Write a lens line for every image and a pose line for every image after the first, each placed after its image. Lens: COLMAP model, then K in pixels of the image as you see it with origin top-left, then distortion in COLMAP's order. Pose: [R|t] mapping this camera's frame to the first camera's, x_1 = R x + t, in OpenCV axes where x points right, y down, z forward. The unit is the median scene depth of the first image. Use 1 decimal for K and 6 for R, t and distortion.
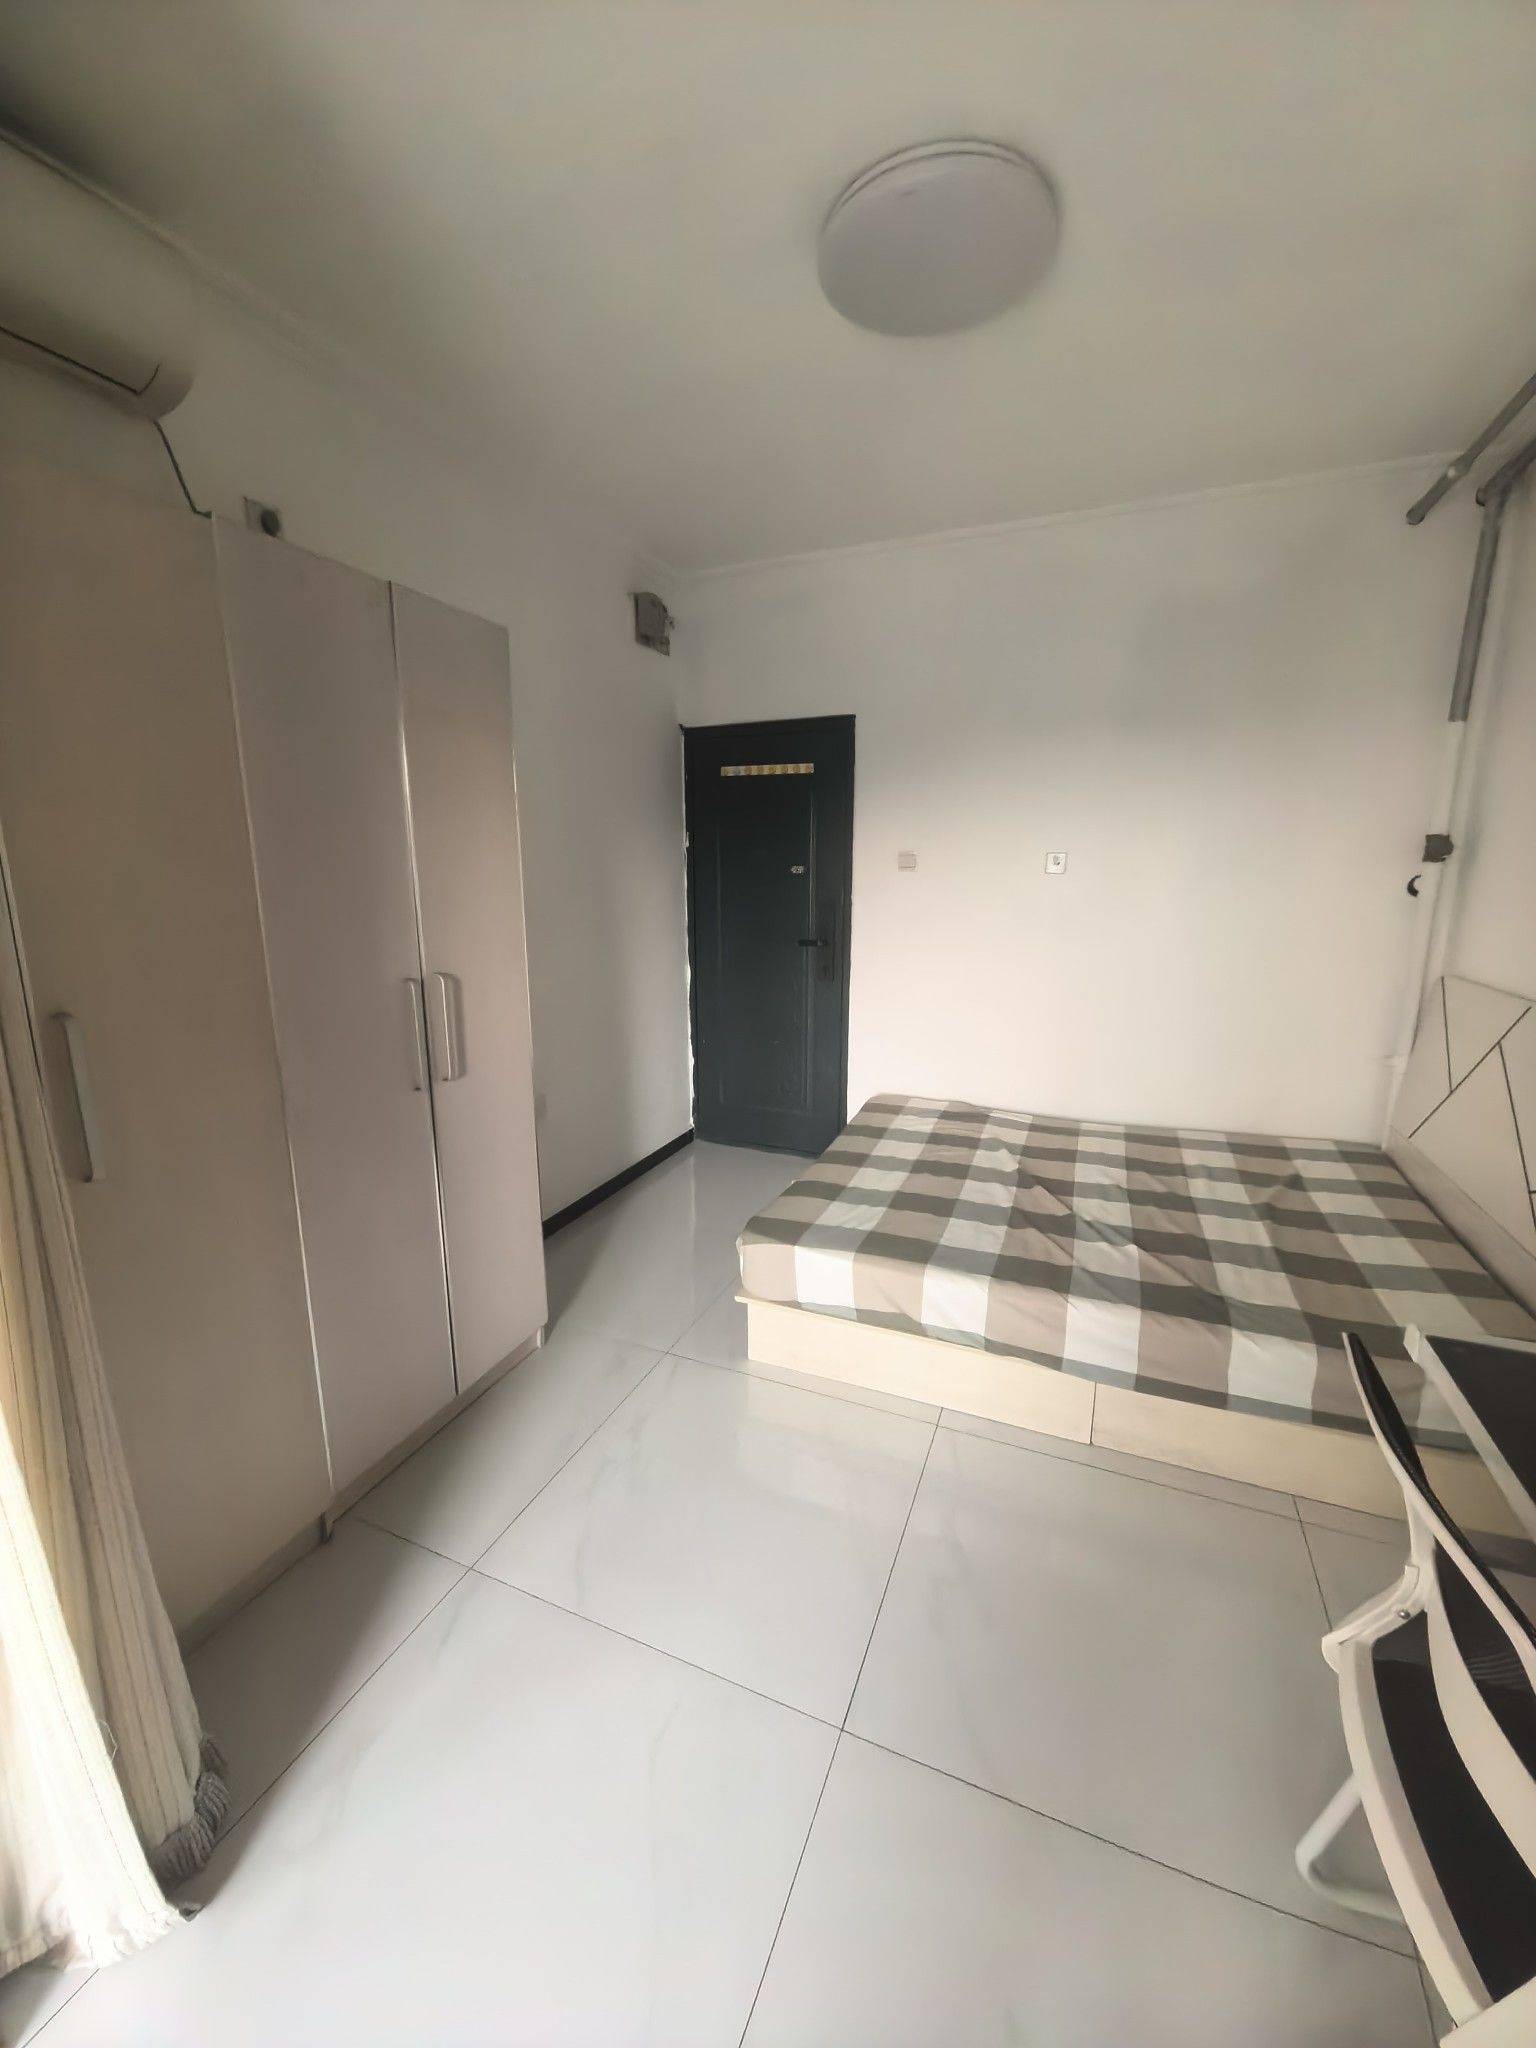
lens RADIAL K [[807.4, 0, 770.9], [0, 807.4, 1019.9], [0, 0, 1]] dist [0.004849, -0.000064]
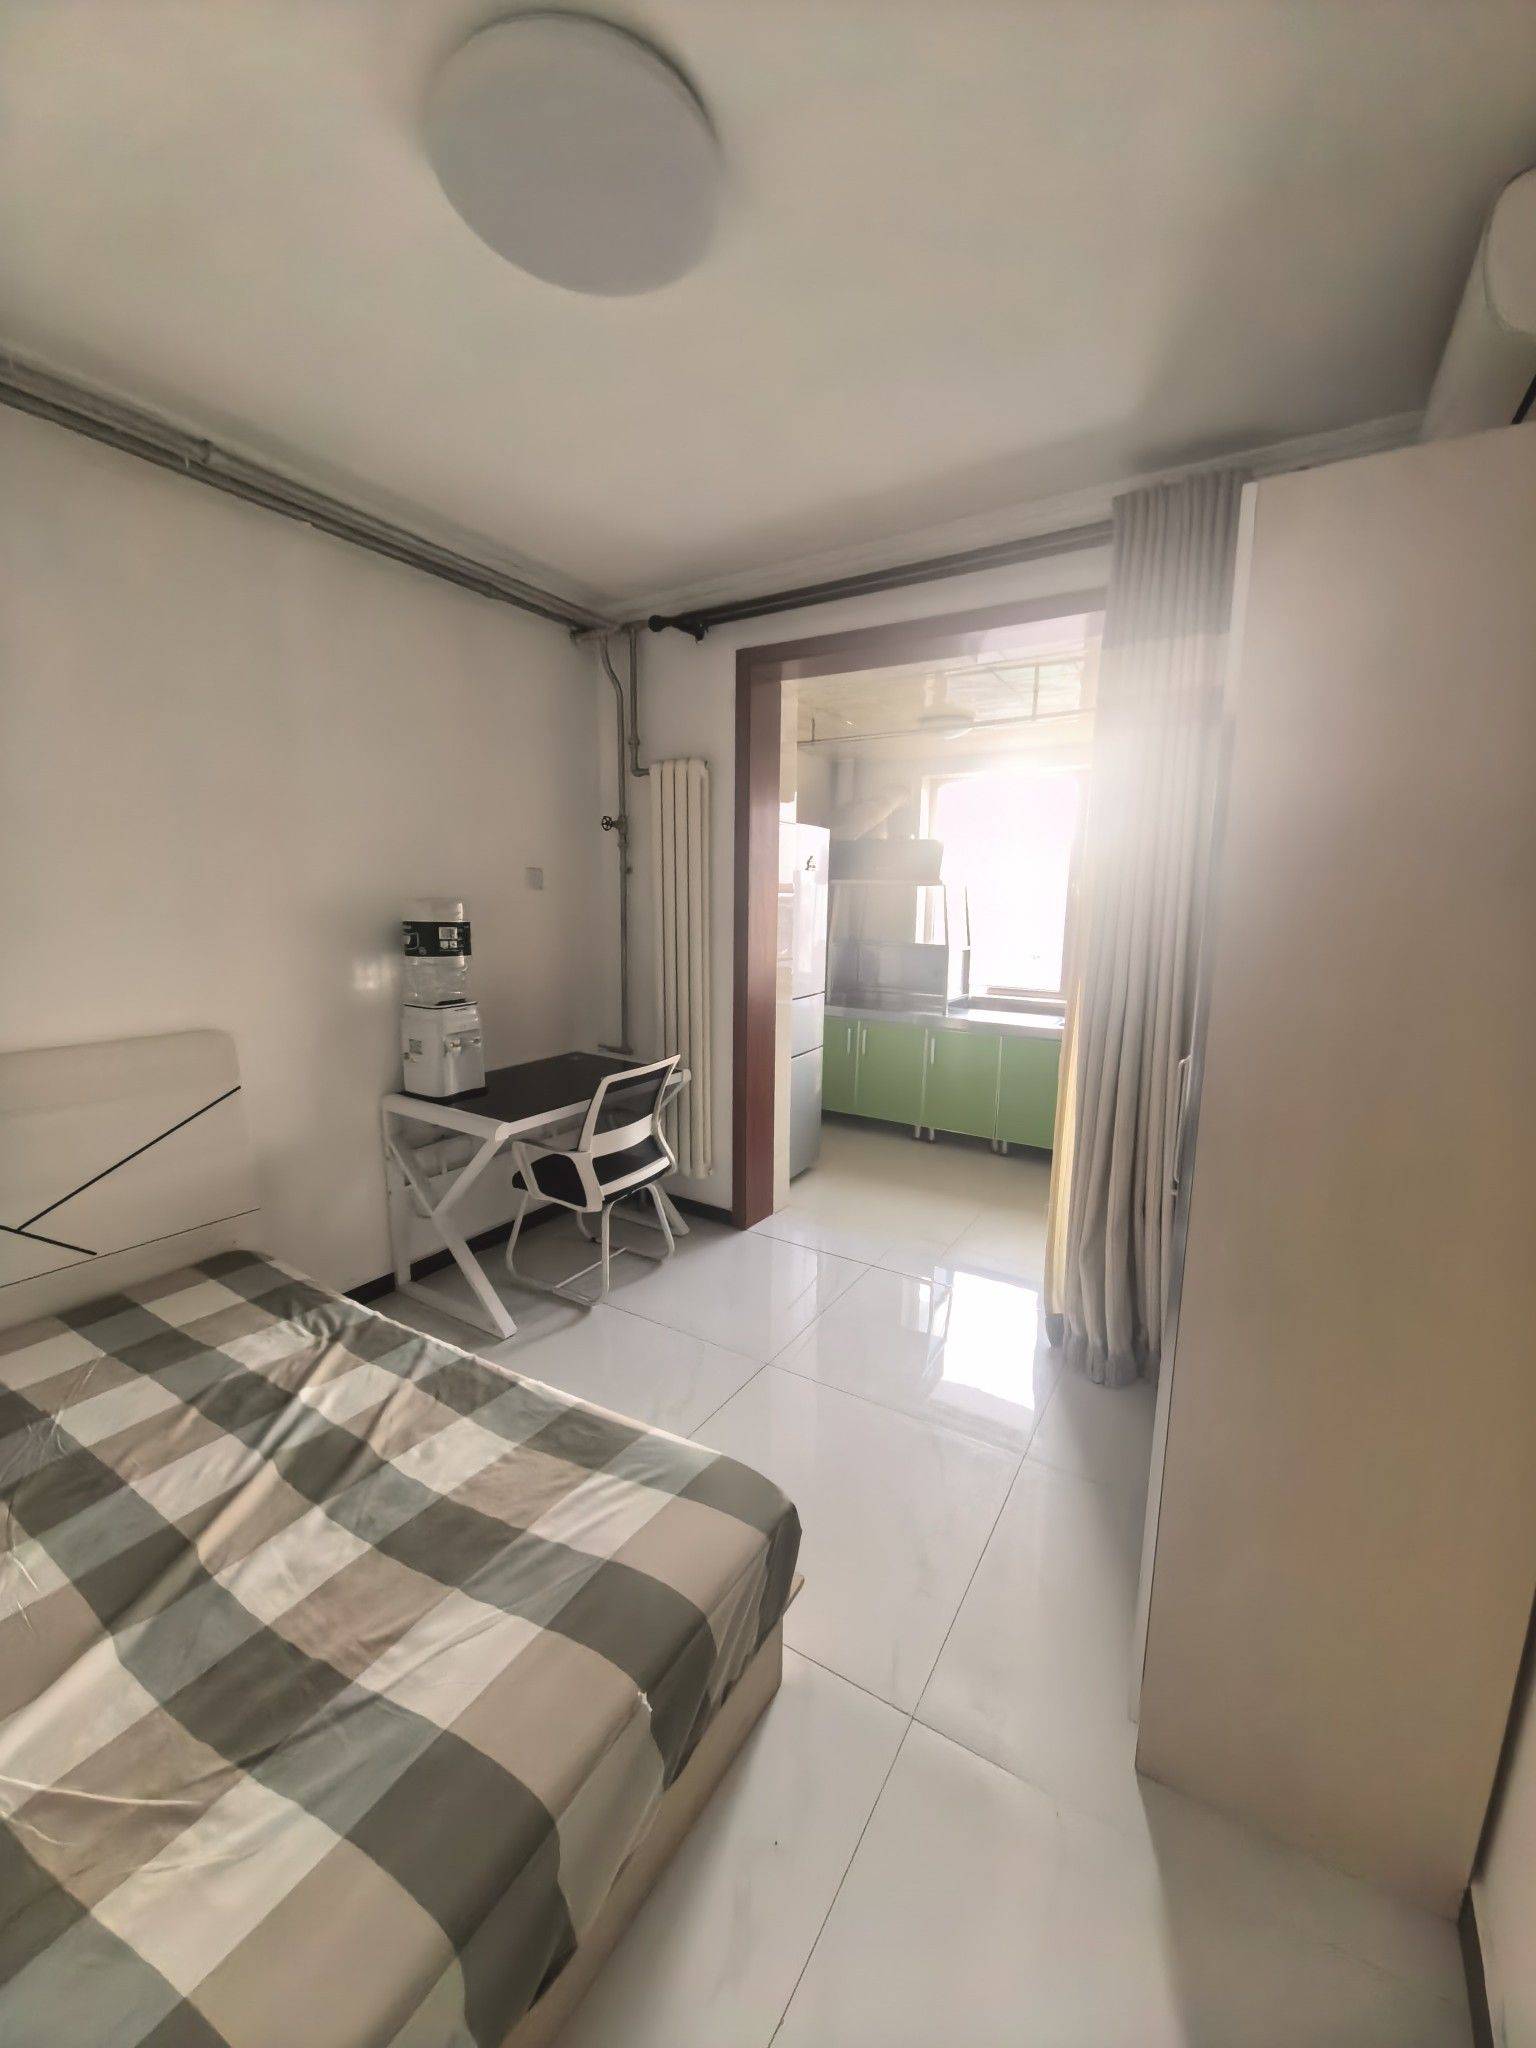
lens RADIAL K [[807.4, 0, 766.8], [0, 807.4, 1023.7], [0, 0, 1]] dist [0.004849, -0.000064]
pose [[-0.988091, -0.032994, 0.150292, -0.094155], [0.021488, 0.937582, 0.347100, -0.286501], [-0.152363, 0.346196, -0.925707, 1.378430]]
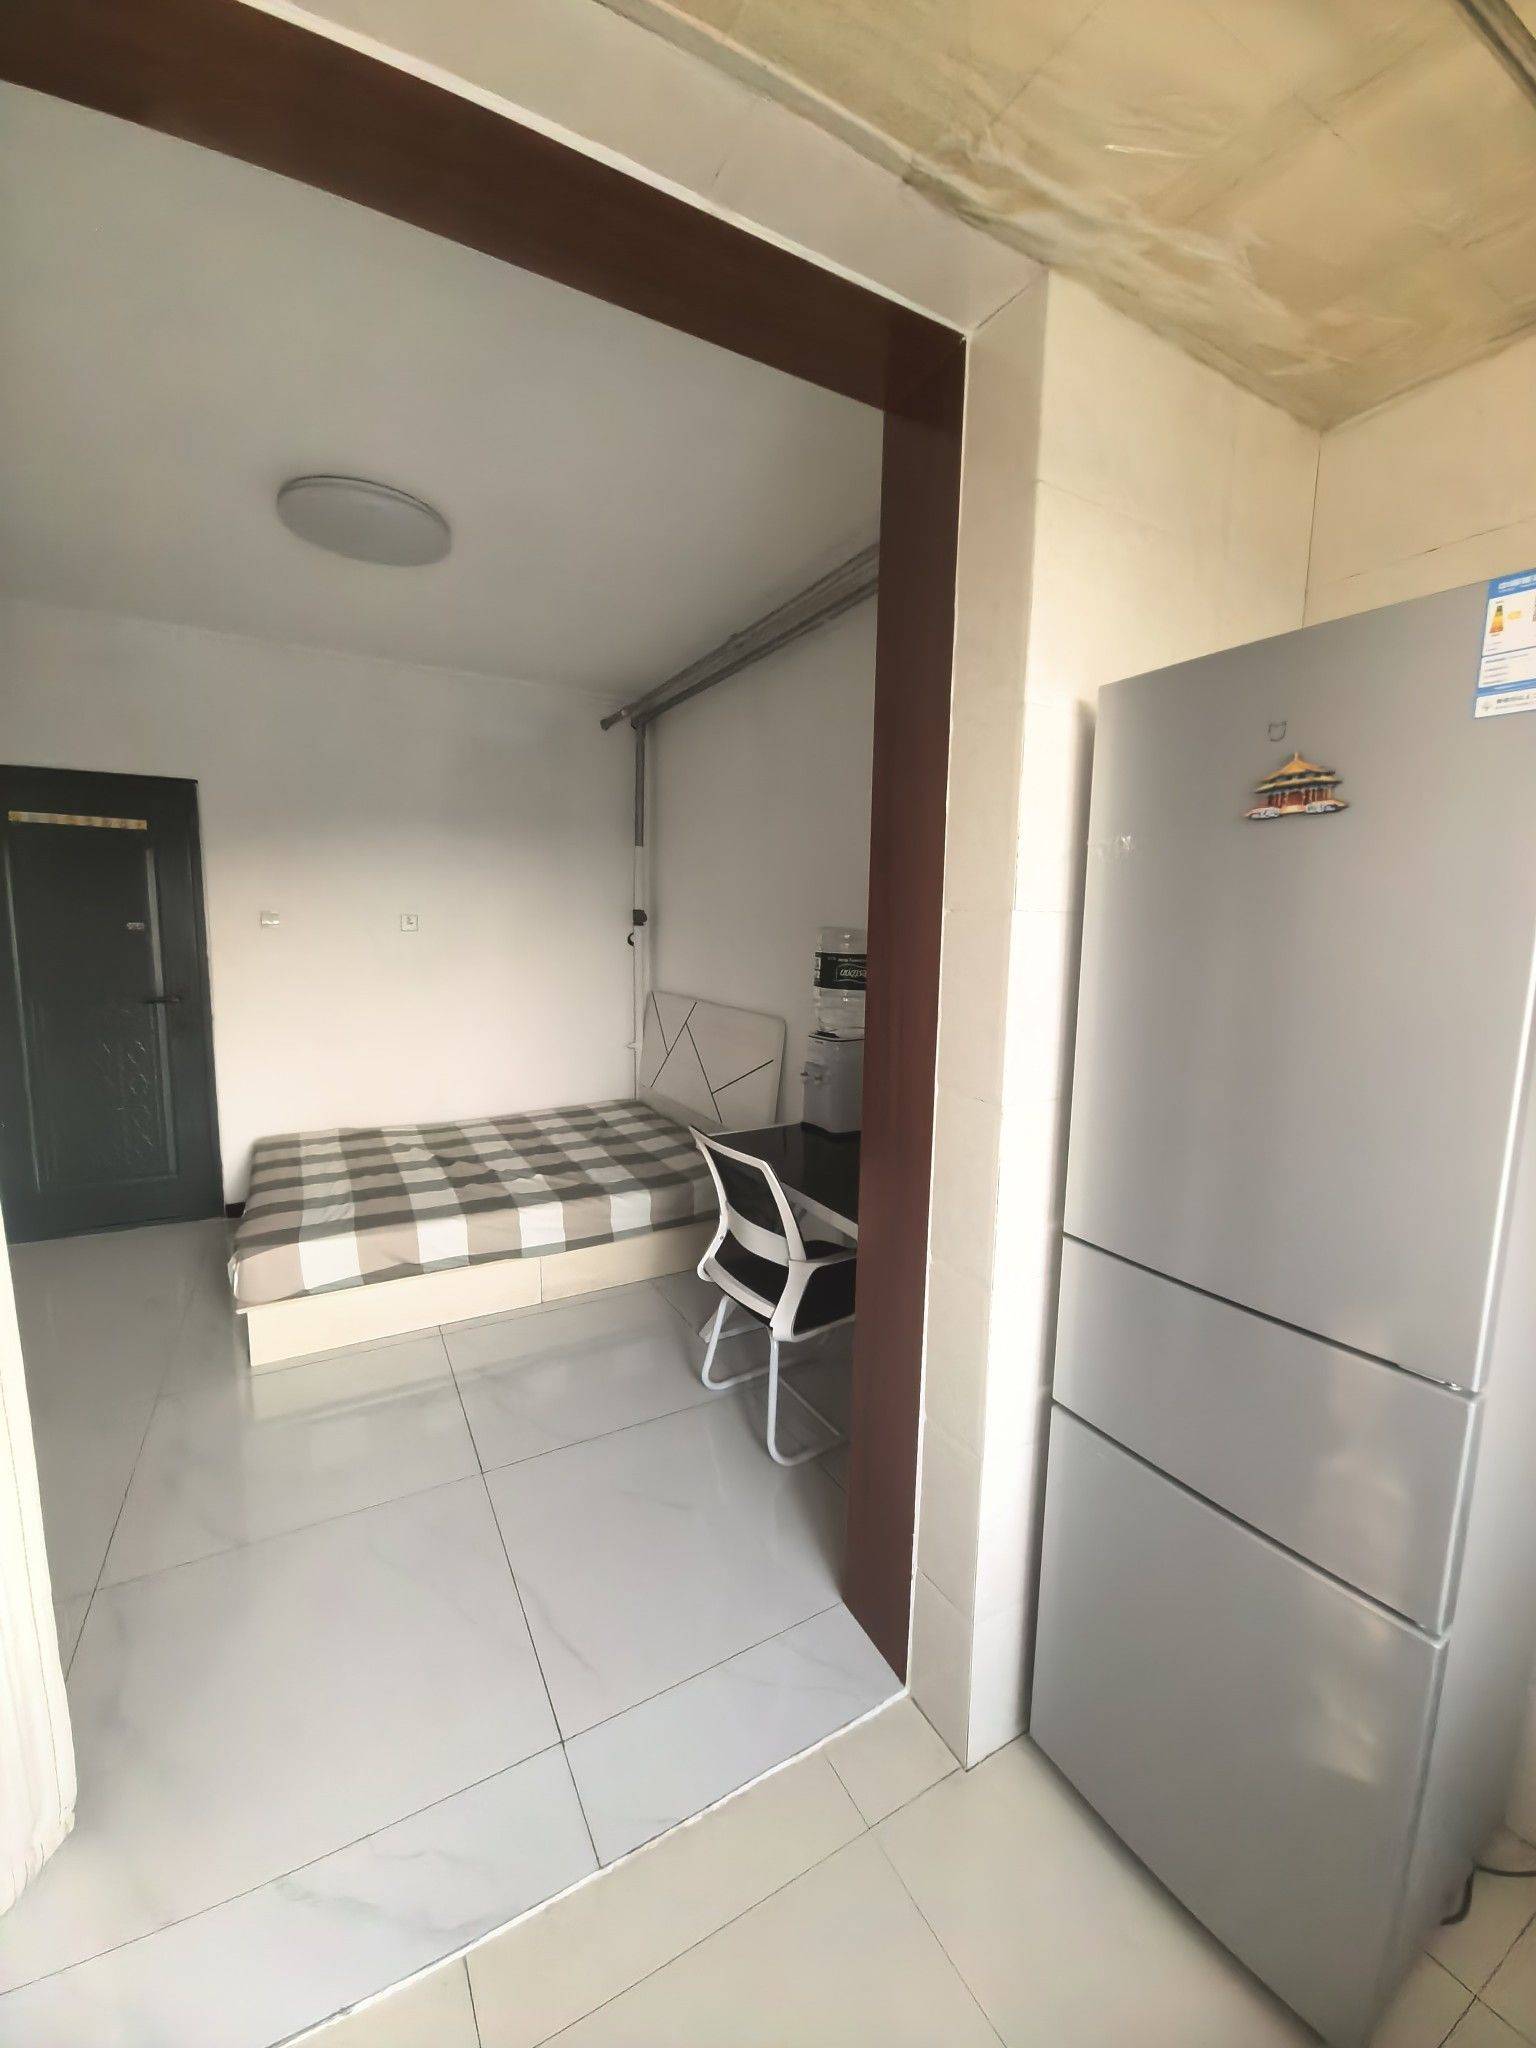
lens RADIAL K [[807.4, 0, 765.0], [0, 807.4, 1030.0], [0, 0, 1]] dist [0.004849, -0.000064]
pose [[0.618691, -0.091792, 0.780254, -0.404684], [0.135875, 0.990687, 0.008808, 0.049090], [-0.773796, 0.100568, 0.625401, -0.275624]]
